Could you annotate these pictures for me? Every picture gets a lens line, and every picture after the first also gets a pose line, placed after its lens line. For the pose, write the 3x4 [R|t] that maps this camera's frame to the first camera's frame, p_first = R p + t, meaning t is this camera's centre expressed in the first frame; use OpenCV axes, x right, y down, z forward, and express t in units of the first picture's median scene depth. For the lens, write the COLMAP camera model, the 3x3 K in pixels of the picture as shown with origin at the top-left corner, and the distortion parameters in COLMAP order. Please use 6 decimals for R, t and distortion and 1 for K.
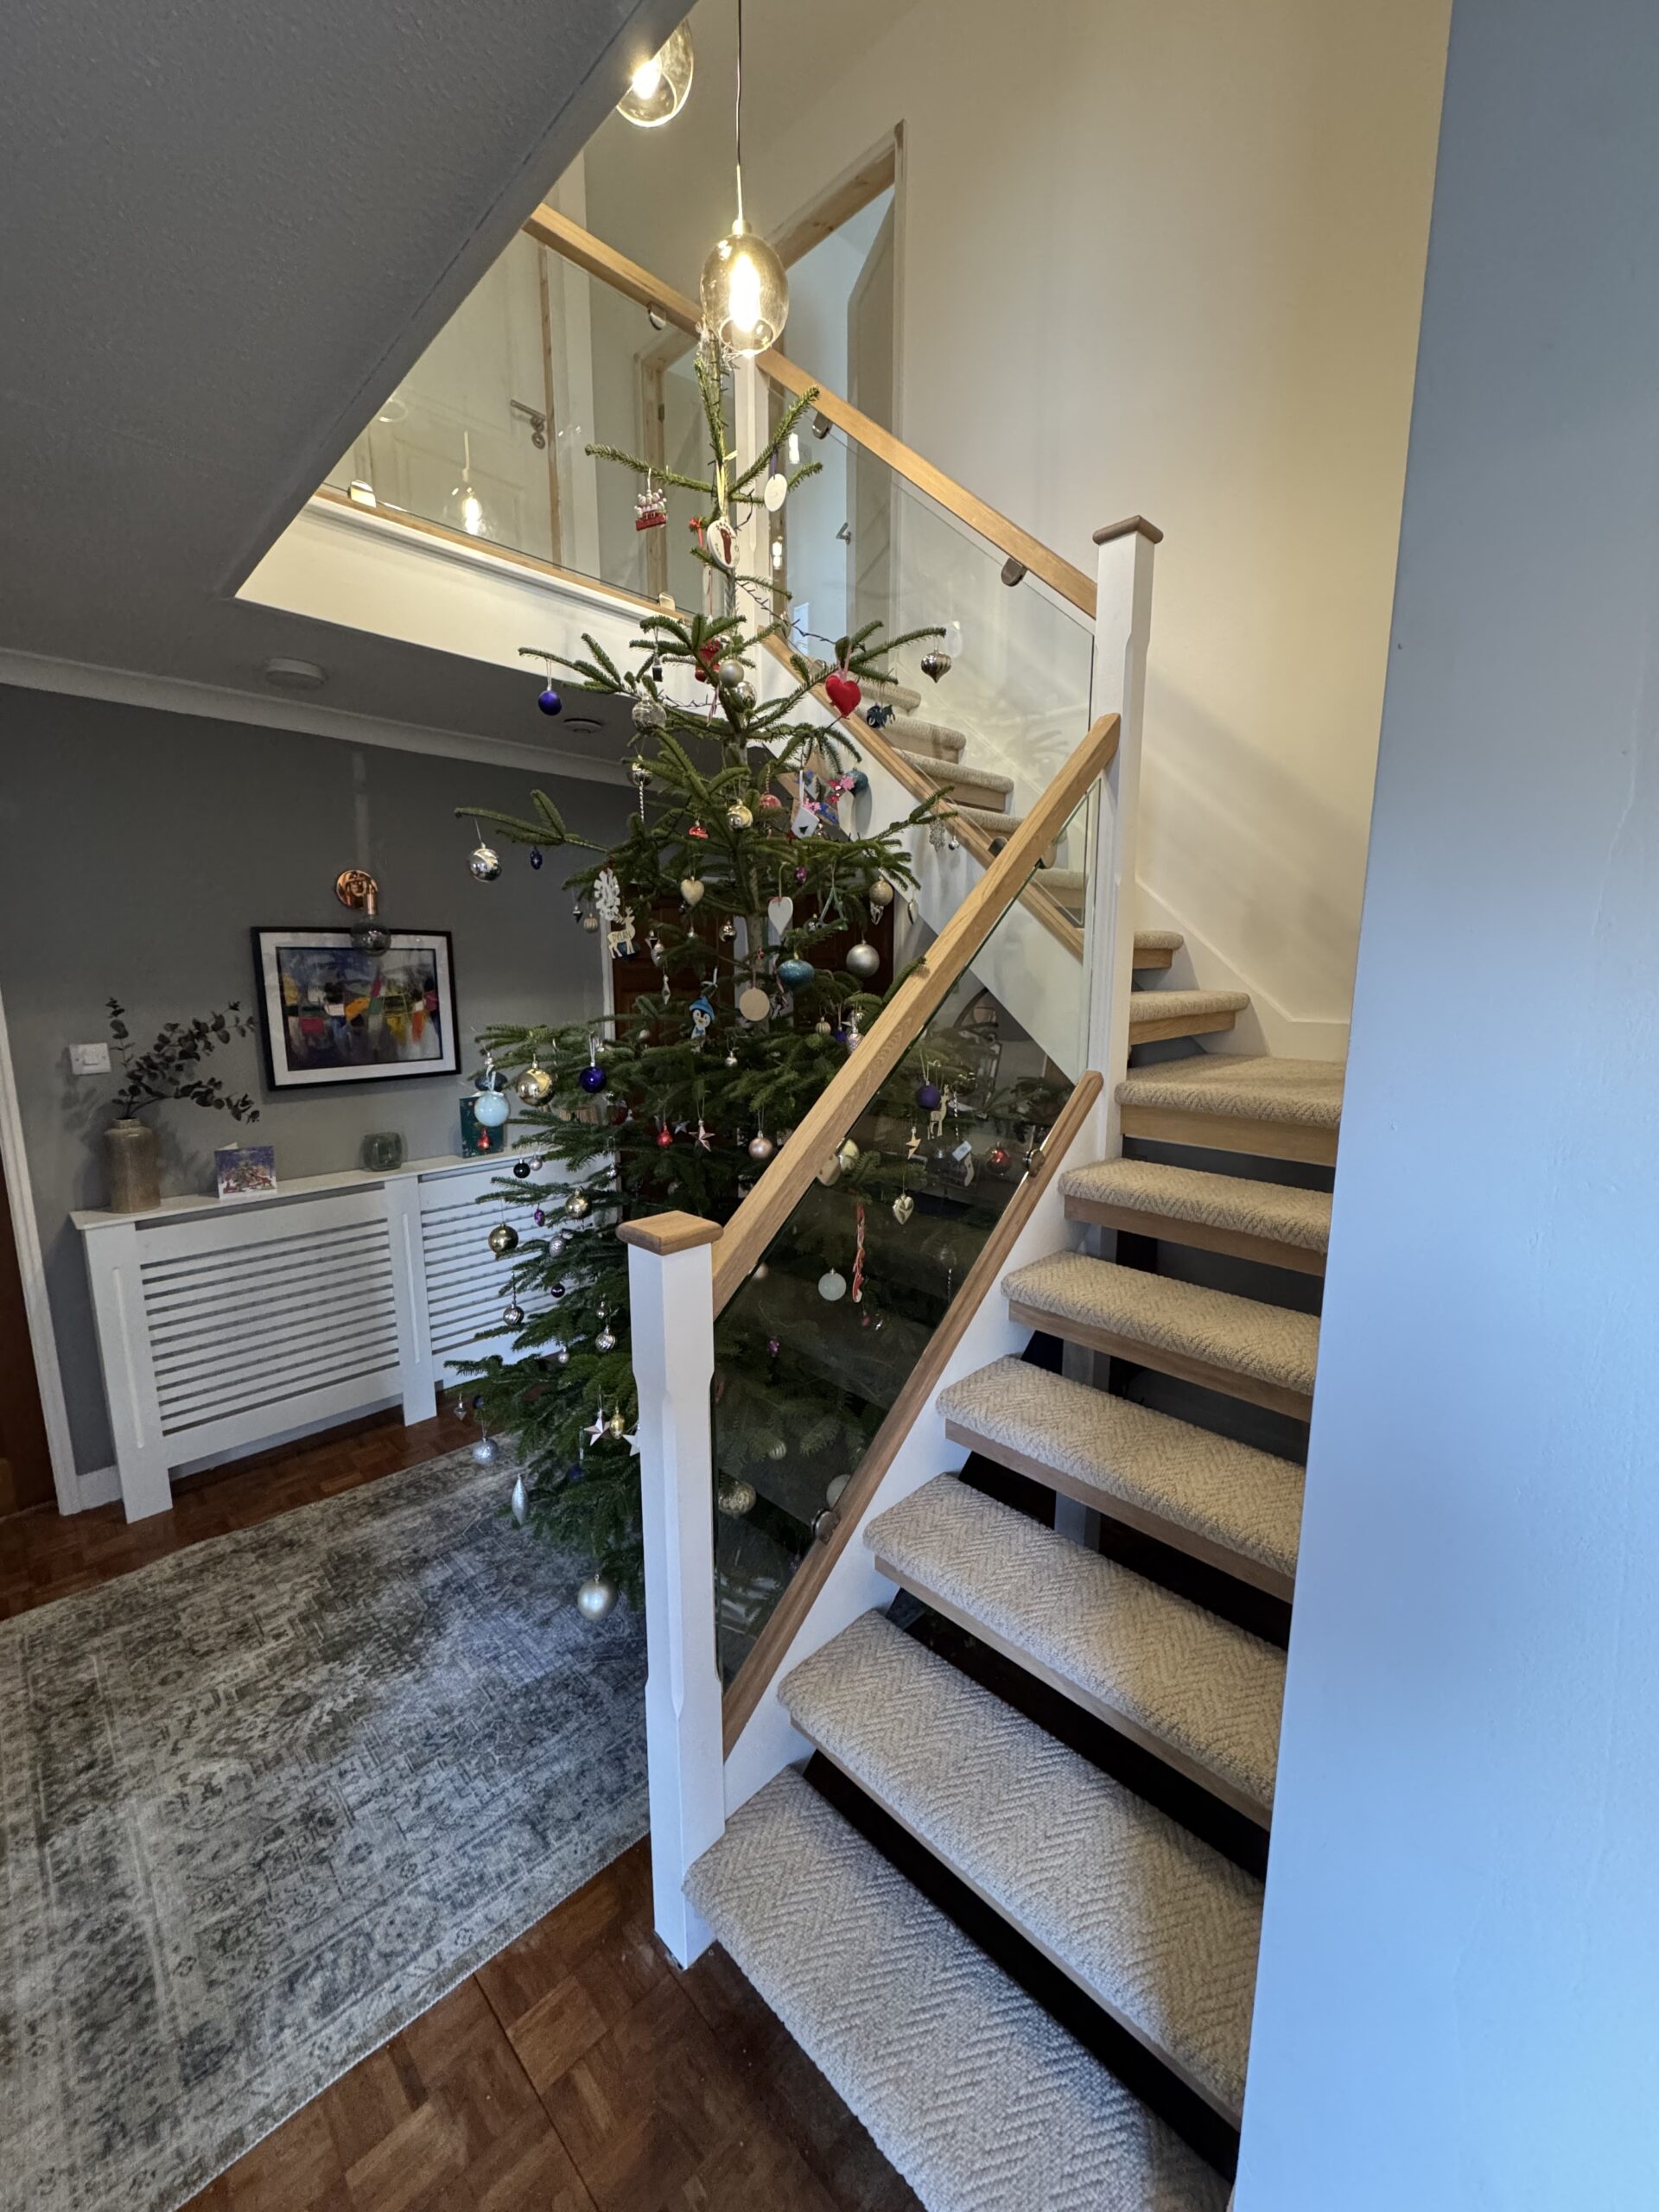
lens RADIAL K [[874.1, 0, 829.5], [0, 874.1, 1106.0], [0, 0, 1]] dist [-0.000445, 0.000283]
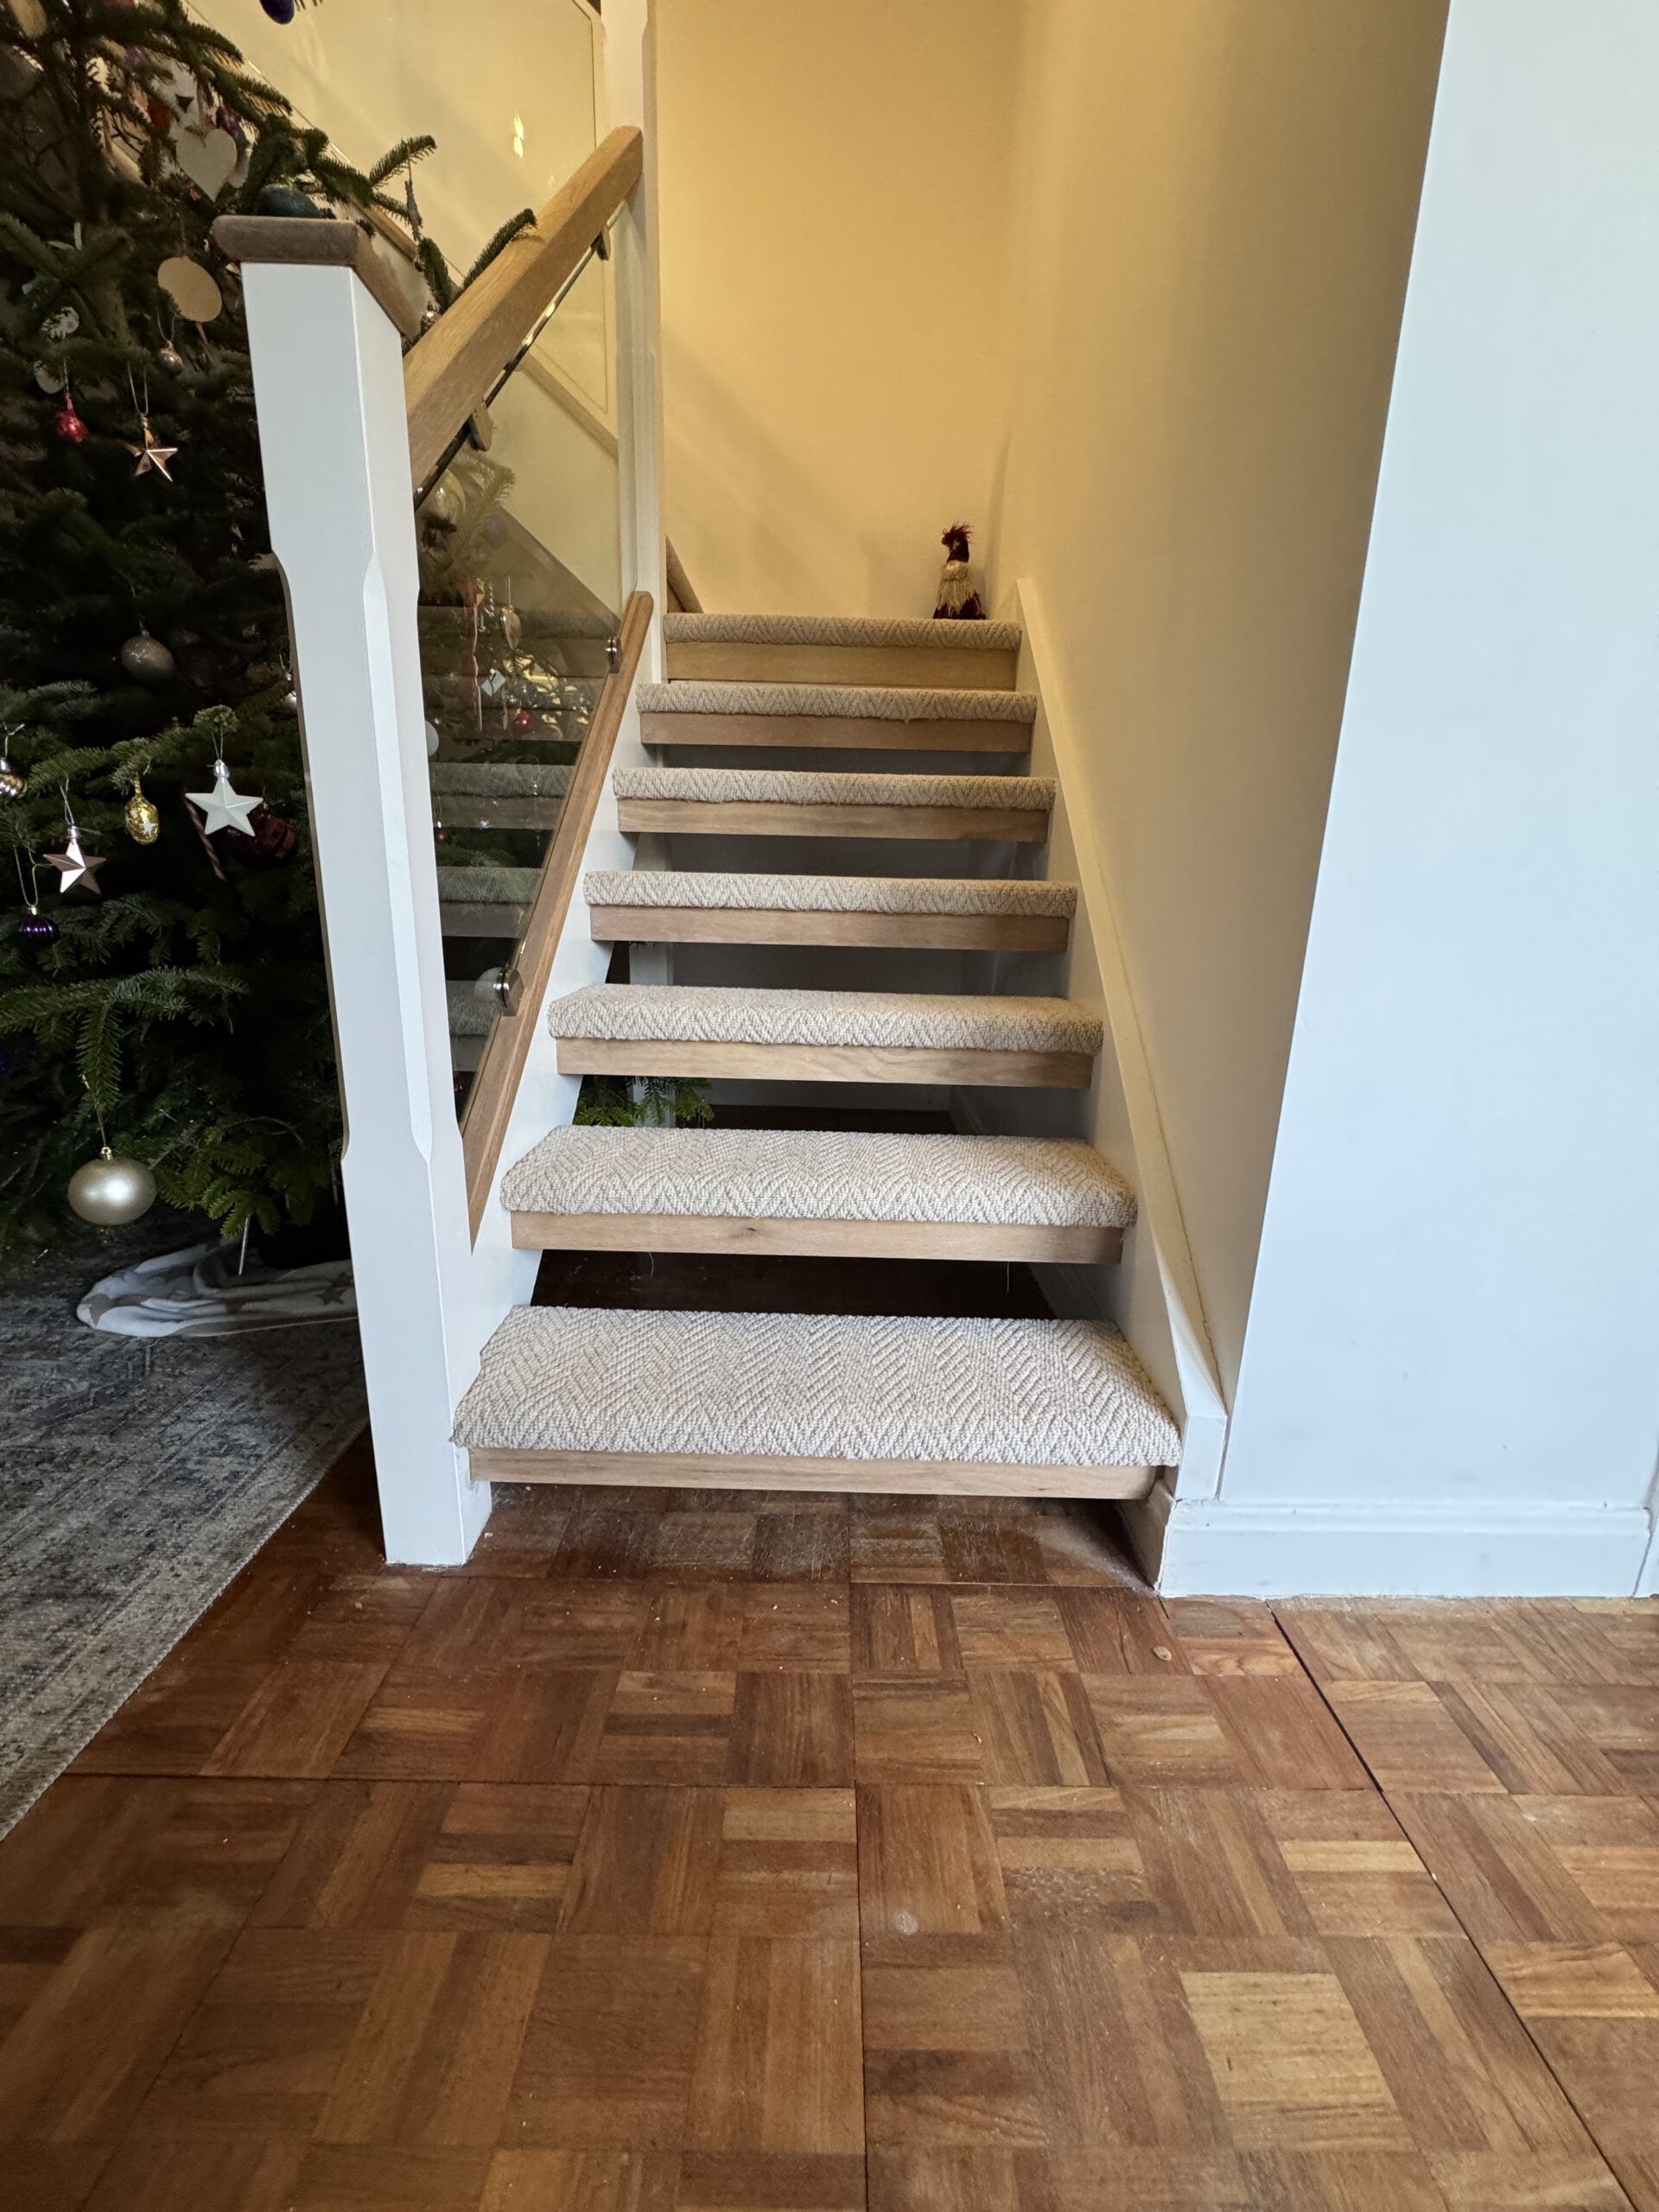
lens RADIAL K [[874.1, 0, 829.5], [0, 874.1, 1106.0], [0, 0, 1]] dist [-0.000445, 0.000283]
pose [[0.705646, -0.152297, 0.692004, -0.275296], [0.088302, 0.987916, 0.127378, 0.407341], [-0.703040, -0.028778, 0.710567, 0.224340]]
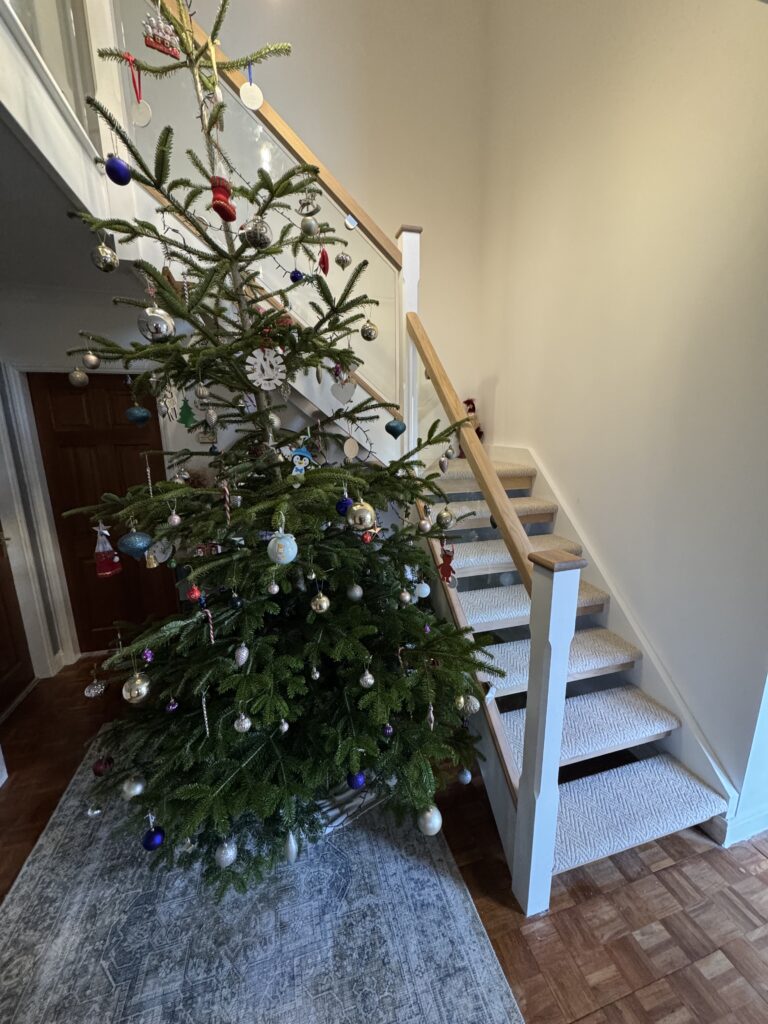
lens RADIAL K [[404.6, 0, 384.0], [0, 404.6, 512.0], [0, 0, 1]] dist [-0.000445, 0.000283]
pose [[0.480974, -0.190429, 0.855804, -0.716260], [0.153598, 0.979332, 0.131591, -0.088465], [-0.863175, 0.068158, 0.500283, 0.567014]]
